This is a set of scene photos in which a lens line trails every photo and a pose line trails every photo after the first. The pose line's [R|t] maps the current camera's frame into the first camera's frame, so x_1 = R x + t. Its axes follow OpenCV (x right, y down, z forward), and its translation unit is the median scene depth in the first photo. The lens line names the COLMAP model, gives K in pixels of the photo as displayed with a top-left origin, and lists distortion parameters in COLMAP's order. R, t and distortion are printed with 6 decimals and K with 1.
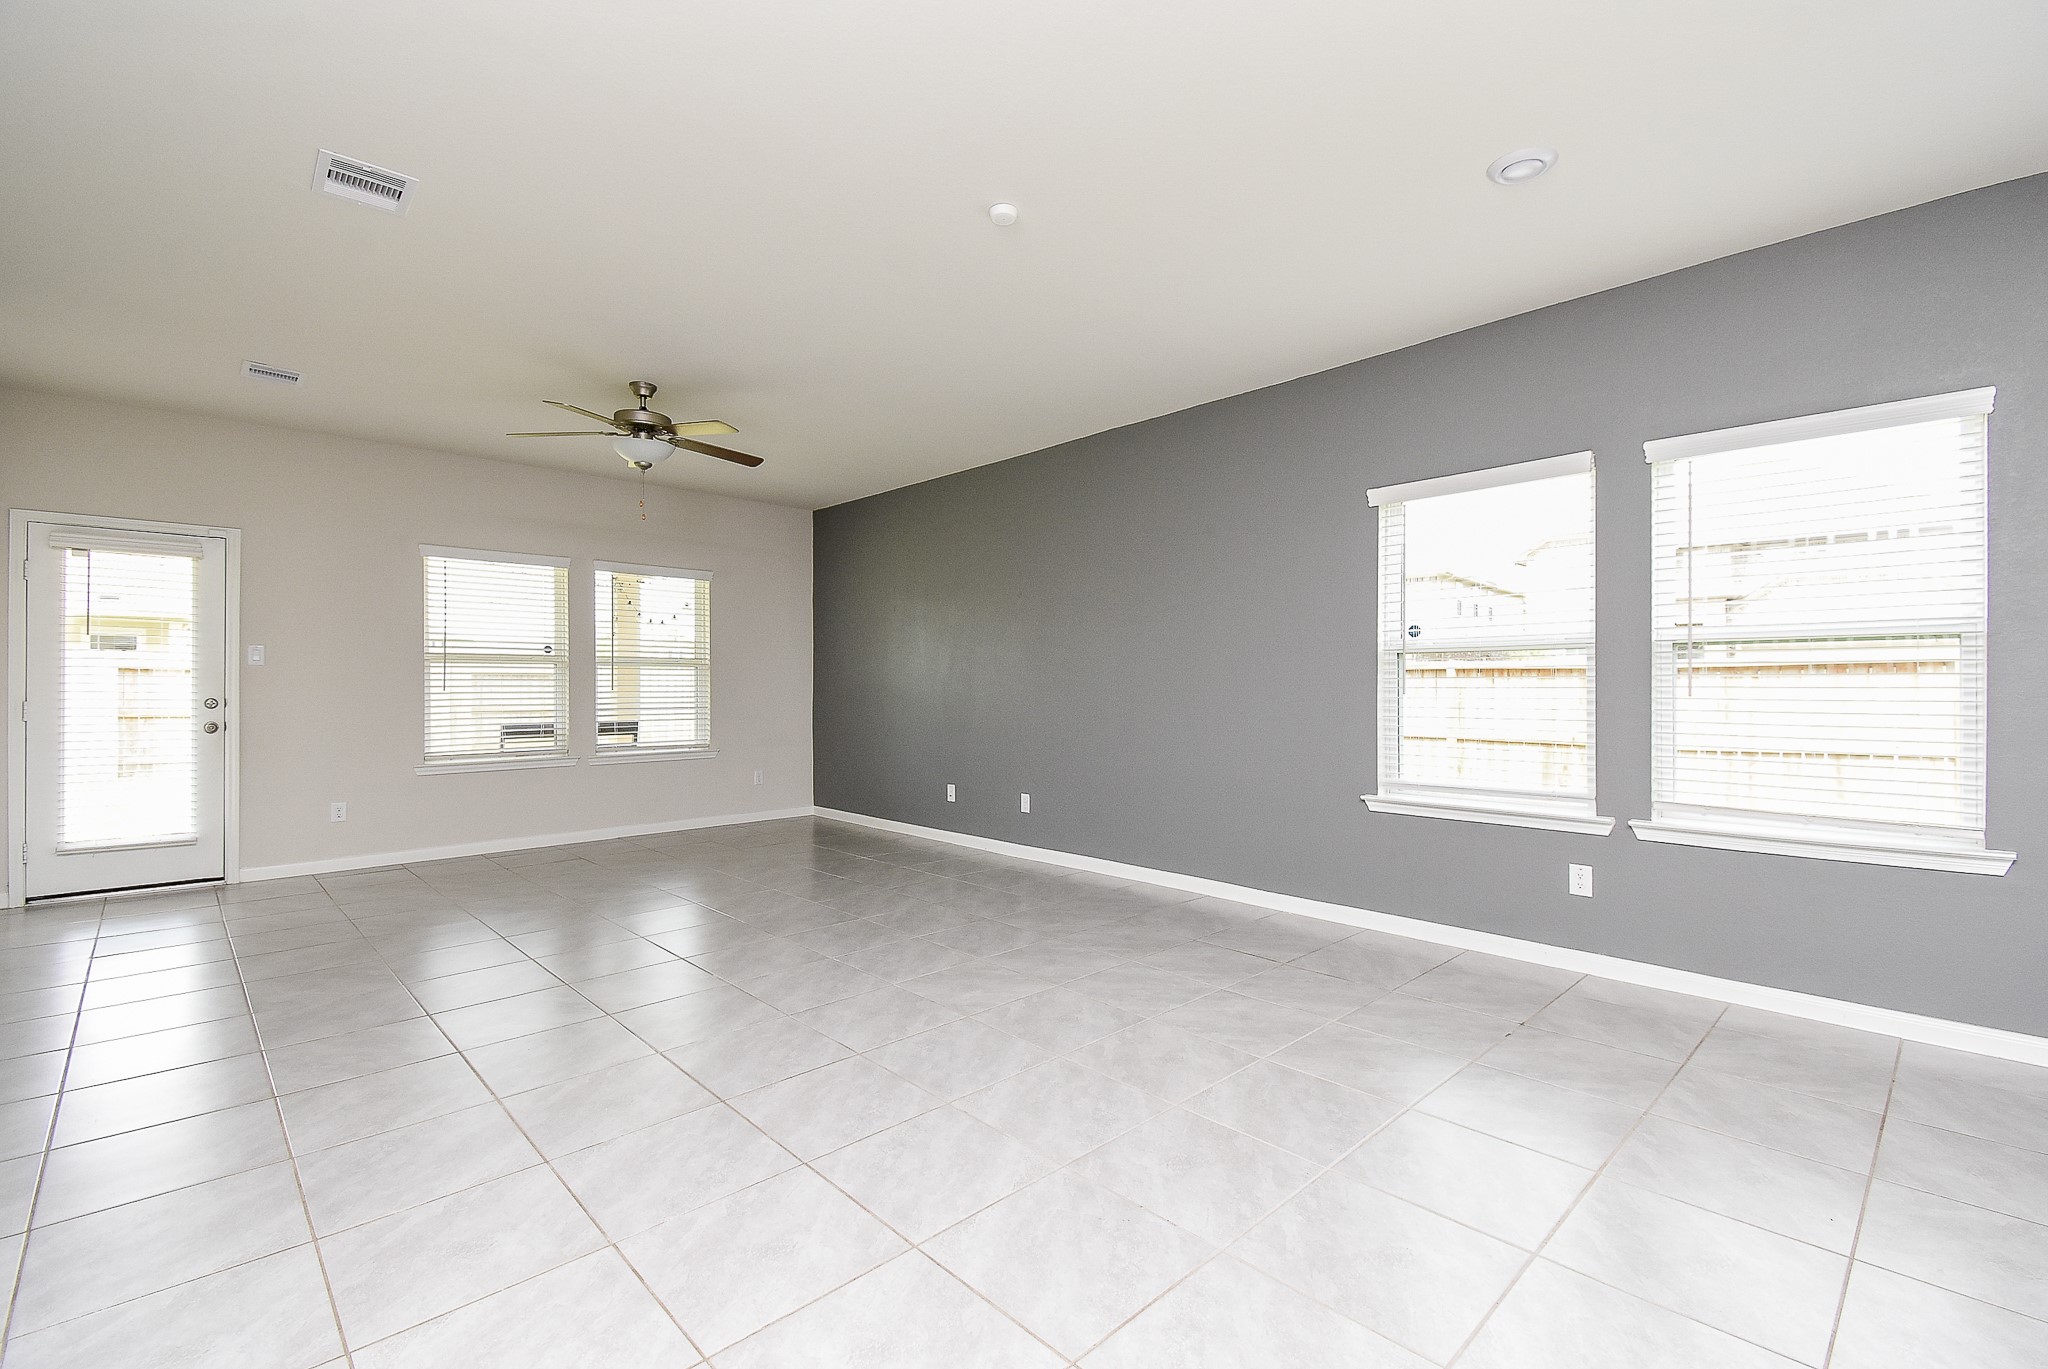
lens RADIAL K [[896.7, 0, 1012.0], [0, 896.7, 675.4], [0, 0, 1]] dist [0.030976, -0.026959]
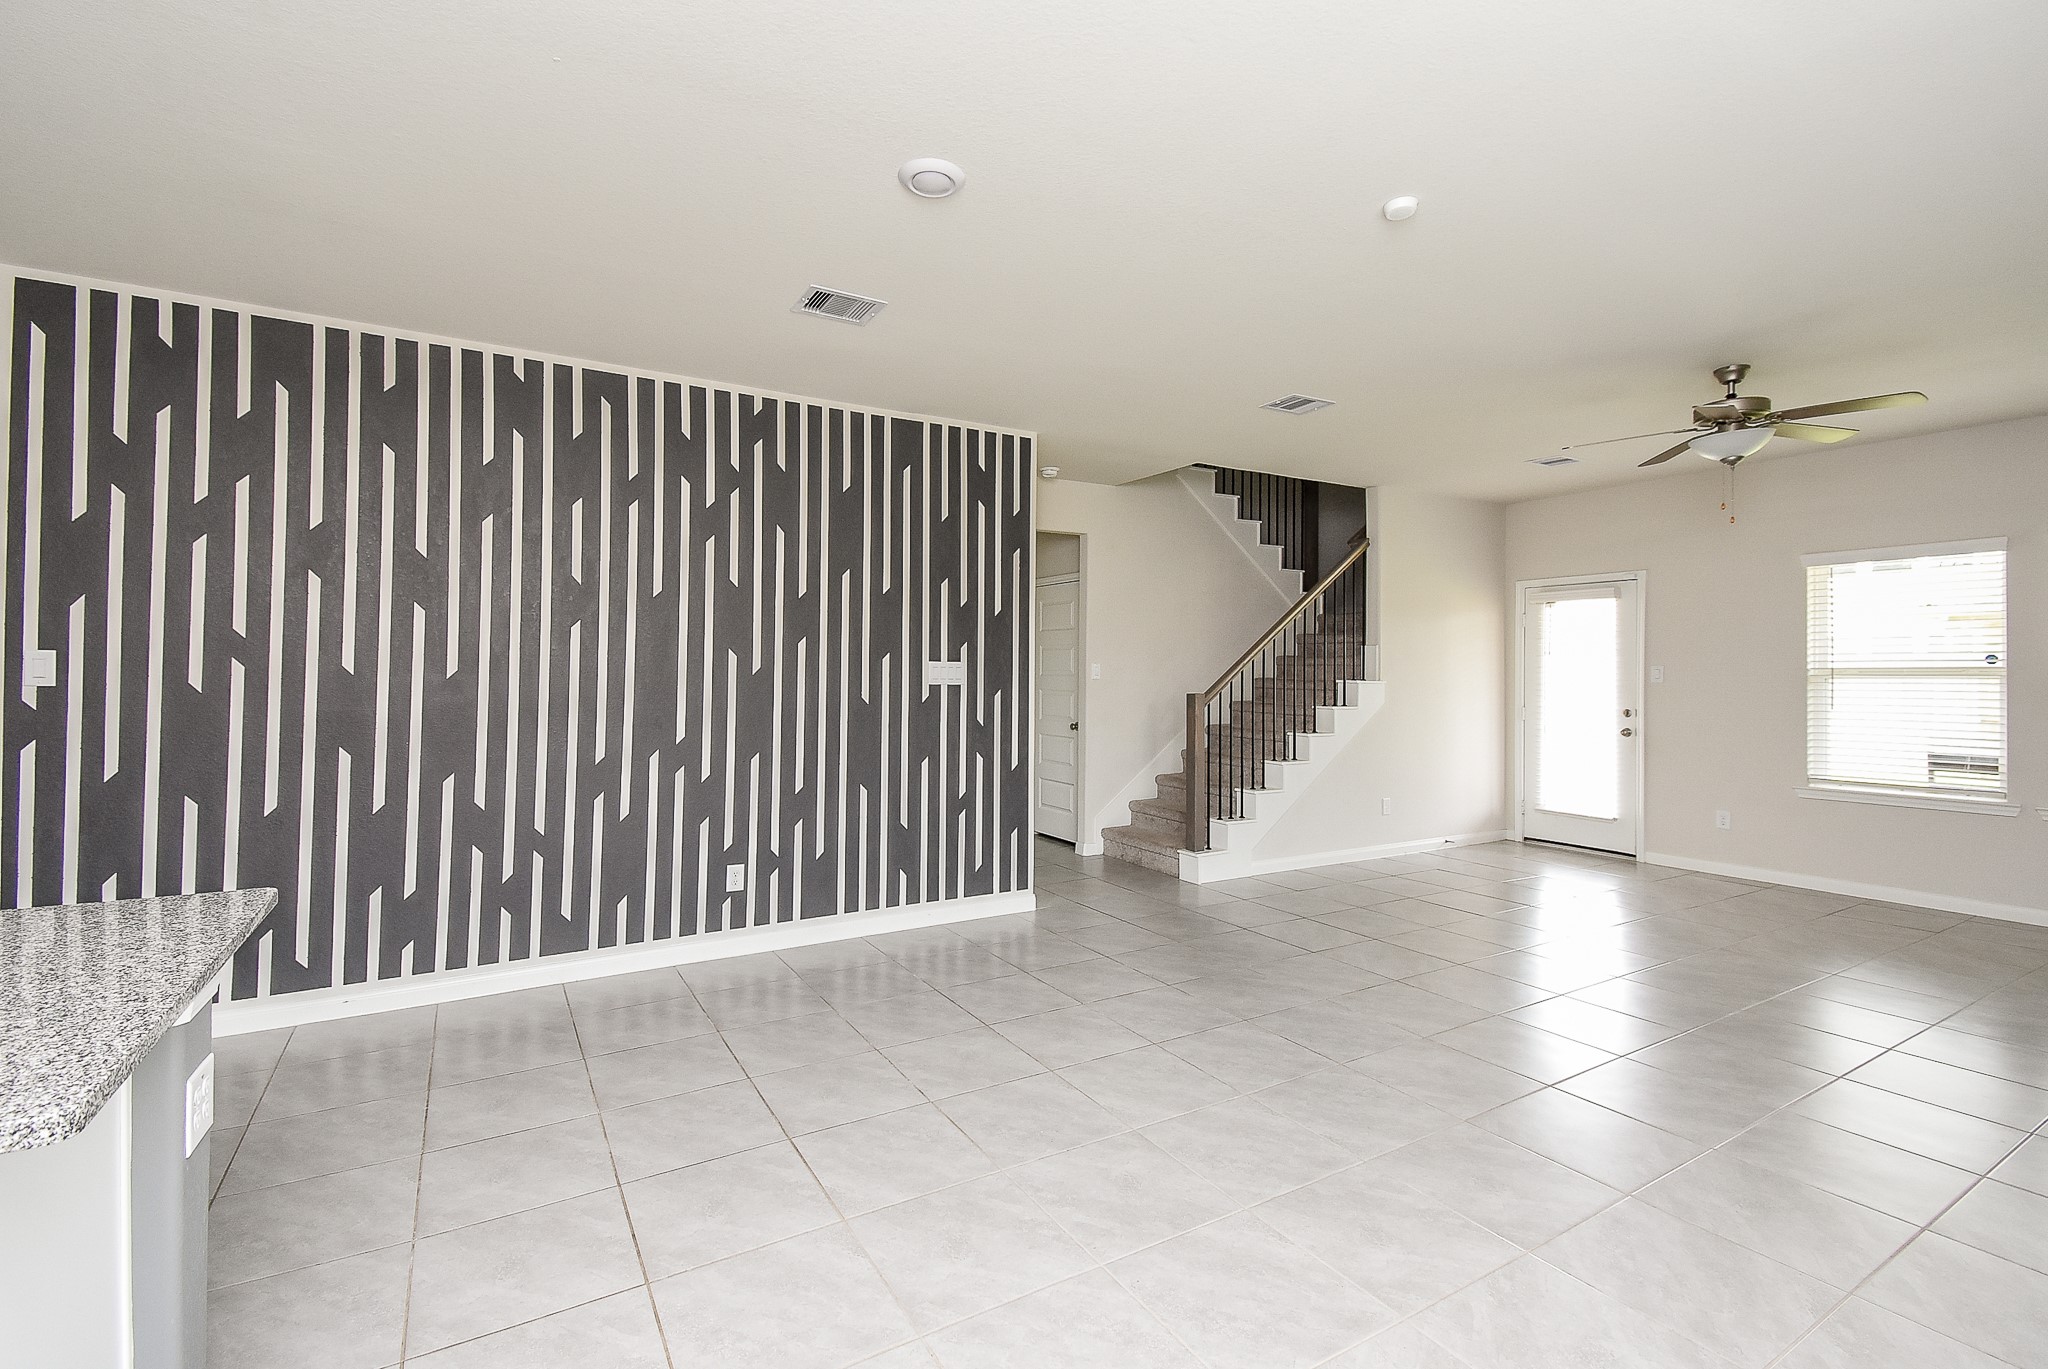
lens RADIAL K [[908.8, 0, 1018.4], [0, 908.8, 678.2], [0, 0, 1]] dist [0.028420, -0.023693]
pose [[-0.234256, 0.007640, -0.972145, 0.469942], [0.009851, 0.999936, 0.005485, -0.028051], [0.972125, -0.008291, -0.234316, 0.413378]]
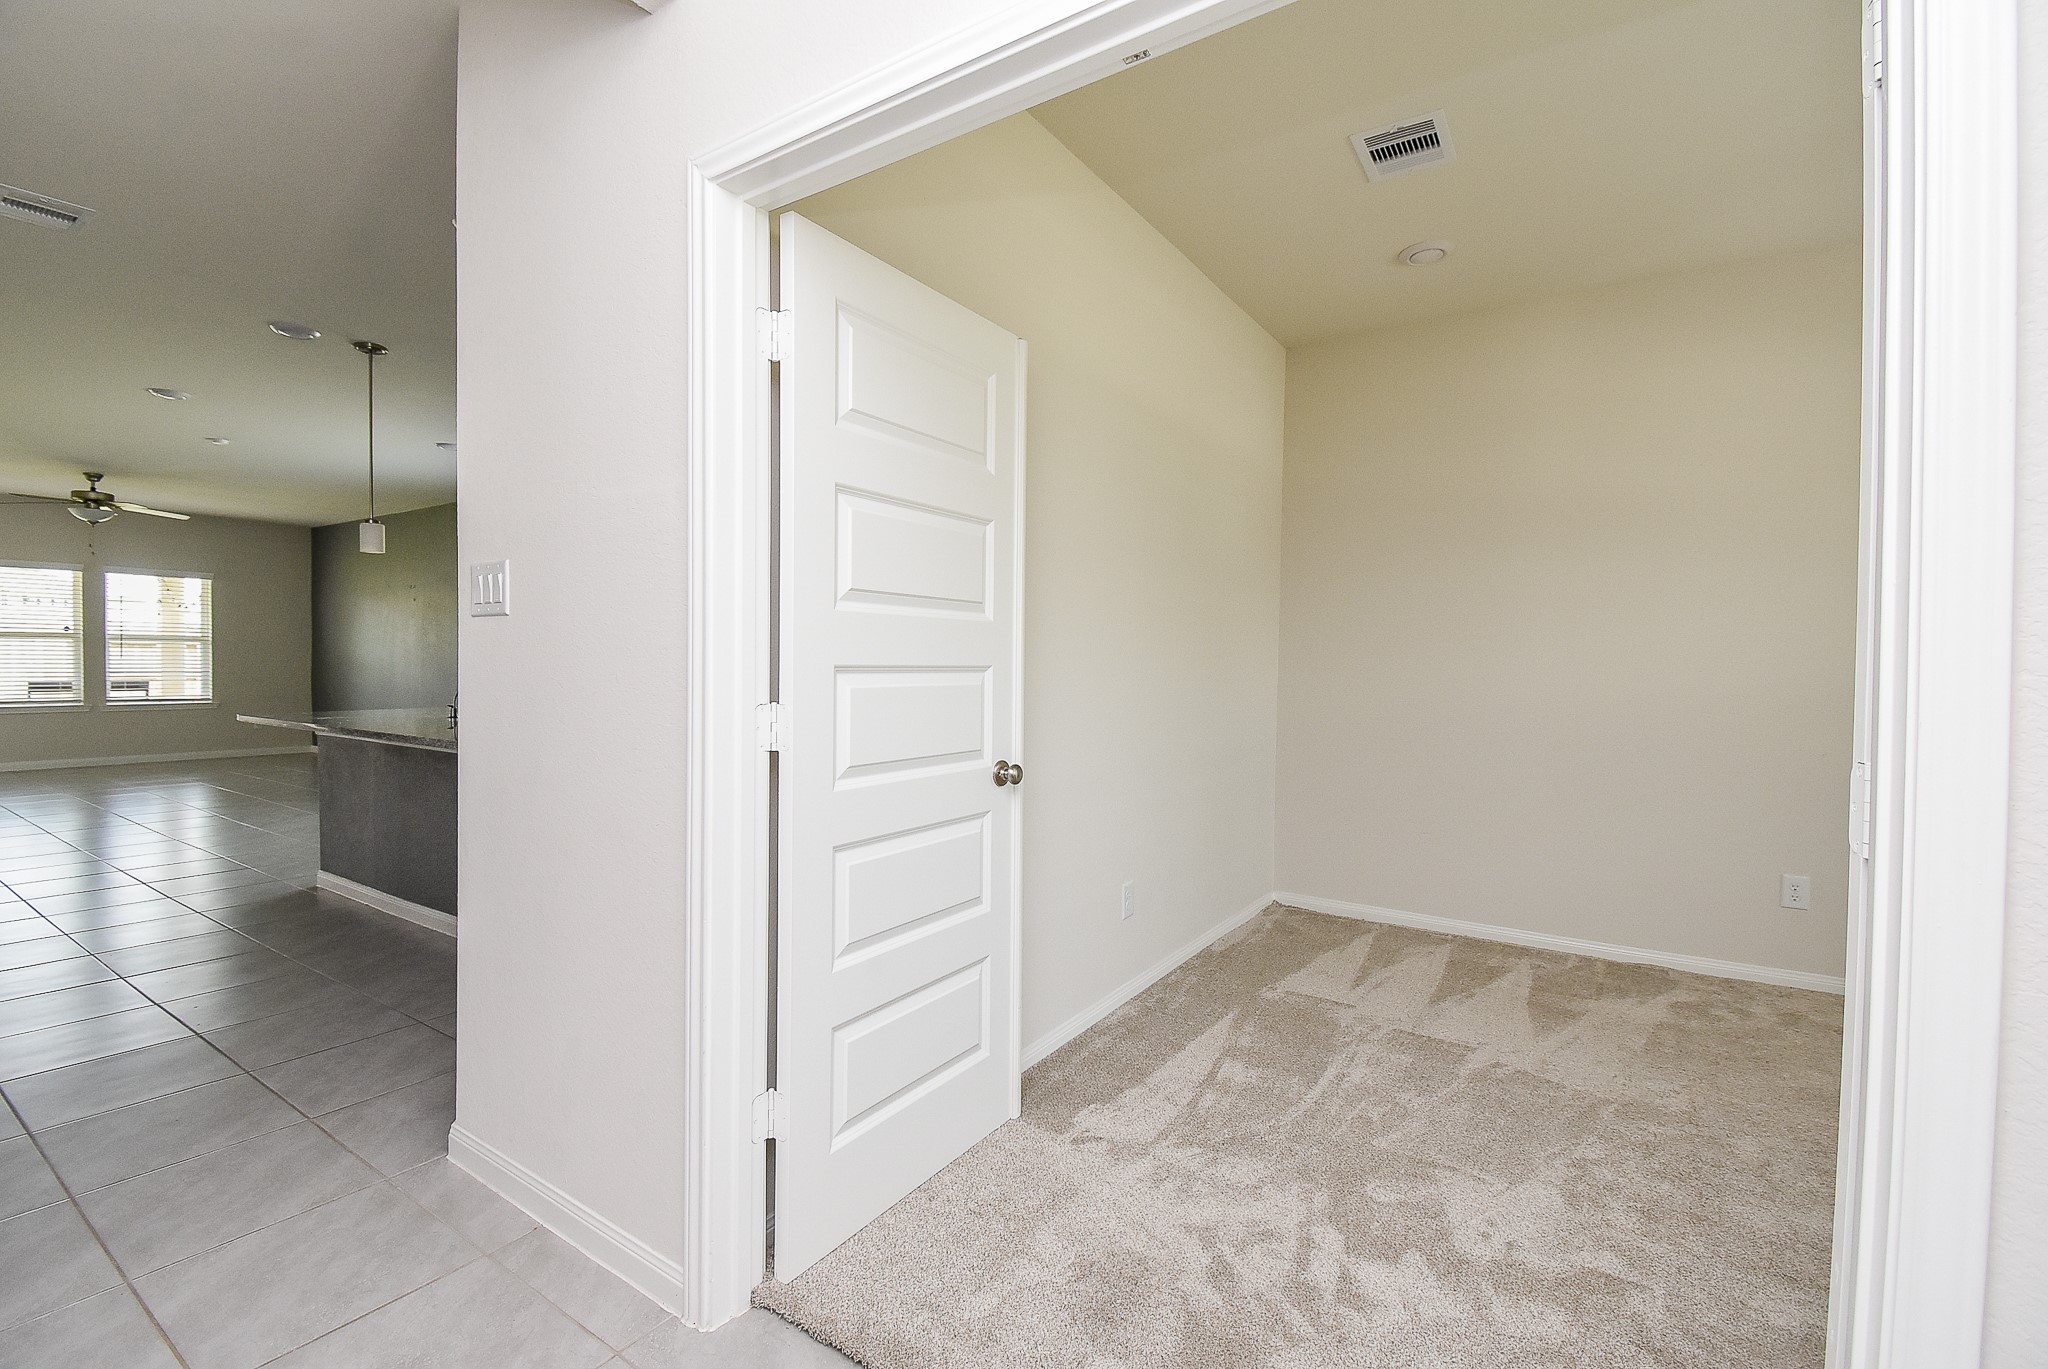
lens RADIAL K [[896.7, 0, 1012.0], [0, 896.7, 675.4], [0, 0, 1]] dist [0.030976, -0.026959]
pose [[0.974102, 0.009813, 0.225894, 0.675605], [-0.015218, 0.999638, 0.022201, -0.010809], [-0.225595, -0.025063, 0.973899, -0.779298]]
